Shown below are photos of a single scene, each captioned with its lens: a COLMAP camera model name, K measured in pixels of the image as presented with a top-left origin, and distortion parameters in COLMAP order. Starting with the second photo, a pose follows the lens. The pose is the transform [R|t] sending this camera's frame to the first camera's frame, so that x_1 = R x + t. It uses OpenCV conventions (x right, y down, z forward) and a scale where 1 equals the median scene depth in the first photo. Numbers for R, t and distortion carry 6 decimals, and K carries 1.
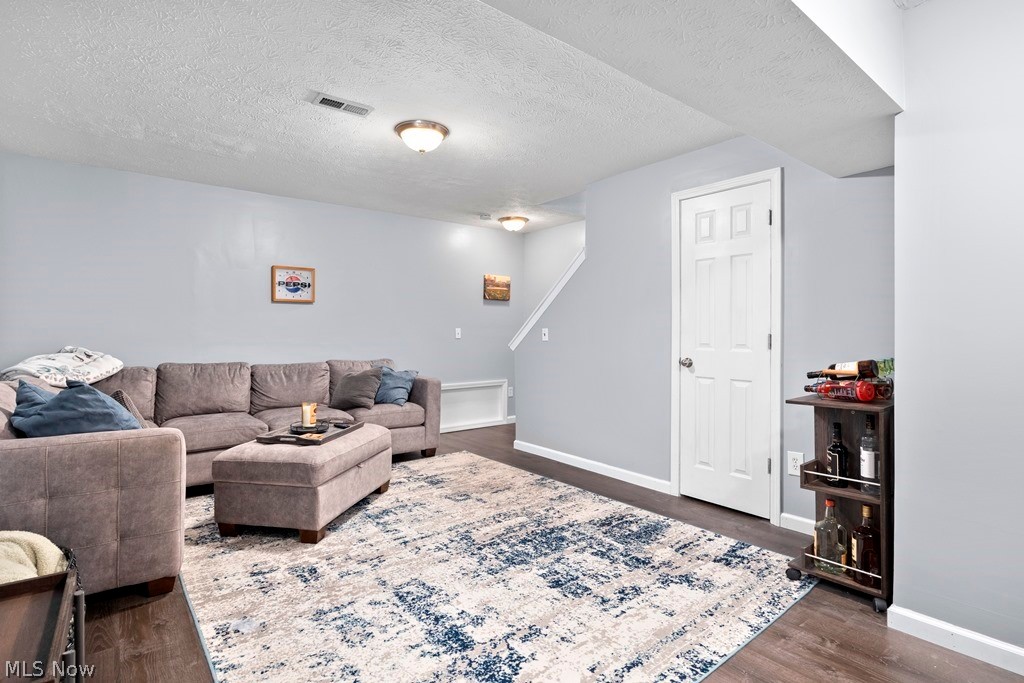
lens RADIAL K [[497.1, 0, 515.6], [0, 497.1, 333.4], [0, 0, 1]] dist [-0.005164, -0.000268]
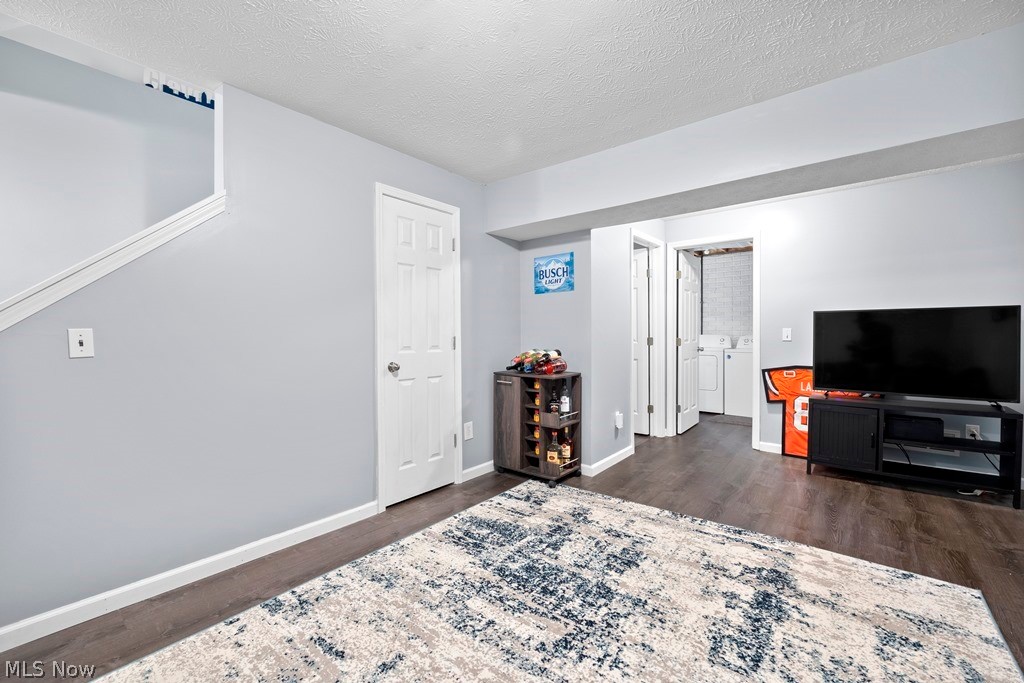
lens RADIAL K [[416.2, 0, 517.7], [0, 416.2, 345.0], [0, 0, 1]] dist [-0.000304, 0.000124]
pose [[-0.198323, -0.024959, 0.979819, -0.639438], [0.006253, 0.999623, 0.026729, -0.005267], [-0.980117, 0.011427, -0.198092, 1.195403]]
